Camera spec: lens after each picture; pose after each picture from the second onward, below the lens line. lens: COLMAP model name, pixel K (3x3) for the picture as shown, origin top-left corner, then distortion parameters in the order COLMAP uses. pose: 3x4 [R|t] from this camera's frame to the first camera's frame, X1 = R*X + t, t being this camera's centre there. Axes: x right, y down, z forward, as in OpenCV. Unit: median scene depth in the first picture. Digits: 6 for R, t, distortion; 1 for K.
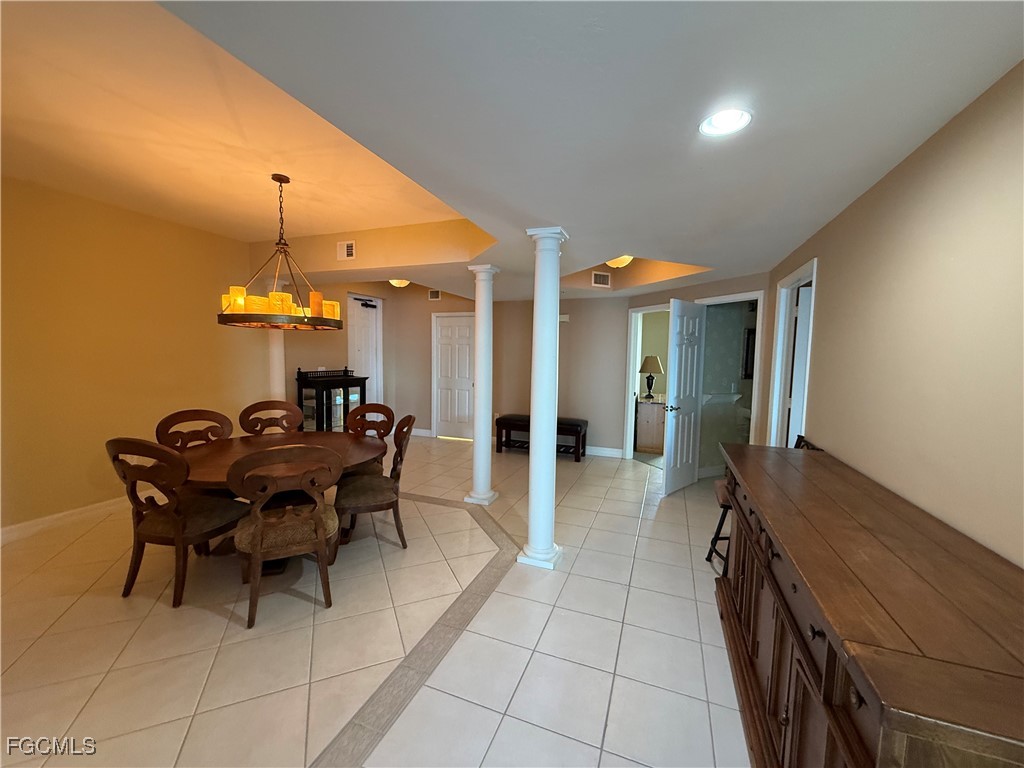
lens RADIAL K [[407.4, 0, 508.9], [0, 407.4, 386.3], [0, 0, 1]] dist [0.002478, 0.000724]
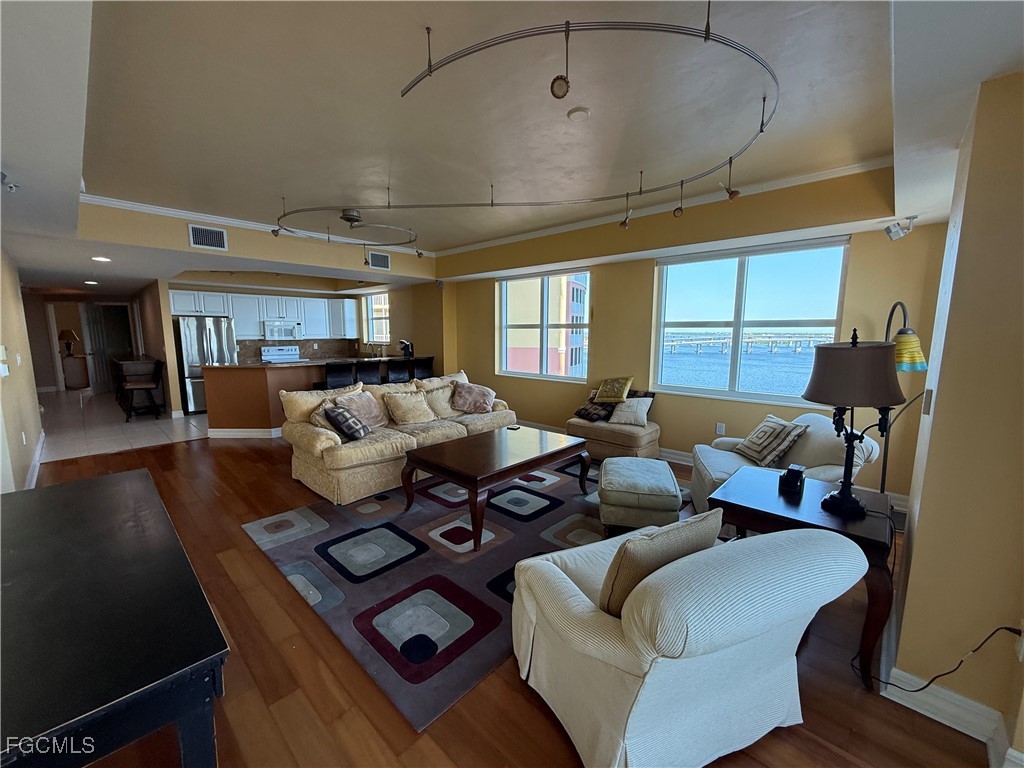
lens RADIAL K [[407.4, 0, 502.0], [0, 407.4, 387.9], [0, 0, 1]] dist [0.002478, 0.000724]
pose [[0.382508, -0.142482, 0.912900, -0.978241], [0.075364, 0.989557, 0.122868, 0.166114], [-0.920874, 0.021802, 0.389251, -2.363450]]
